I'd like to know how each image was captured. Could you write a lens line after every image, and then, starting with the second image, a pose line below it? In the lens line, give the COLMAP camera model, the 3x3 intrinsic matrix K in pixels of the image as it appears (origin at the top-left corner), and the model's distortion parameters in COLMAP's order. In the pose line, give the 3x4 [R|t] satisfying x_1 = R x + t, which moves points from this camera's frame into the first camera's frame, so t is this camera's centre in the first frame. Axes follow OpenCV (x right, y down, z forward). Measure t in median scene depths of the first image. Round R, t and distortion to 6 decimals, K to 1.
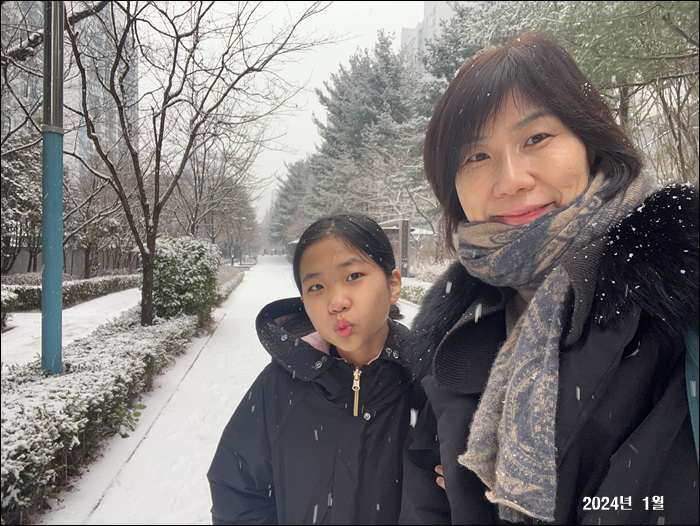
lens RADIAL K [[472.9, 0, 349.9], [0, 472.9, 261.8], [0, 0, 1]] dist [-0.000651, -0.000016]
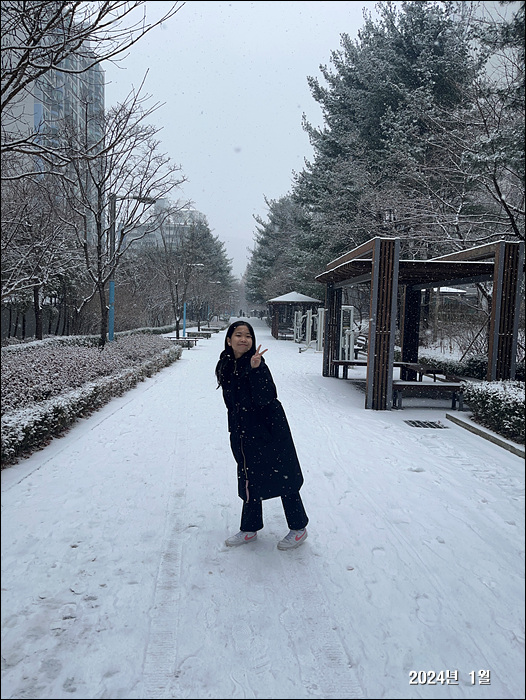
lens RADIAL K [[526.9, 0, 262.9], [0, 526.9, 350.0], [0, 0, 1]] dist [0.014014, -0.023540]
pose [[0.988973, 0.028723, -0.145281, -0.014244], [-0.021844, 0.998573, 0.048723, -0.004548], [0.146473, -0.045012, 0.988190, 0.209953]]
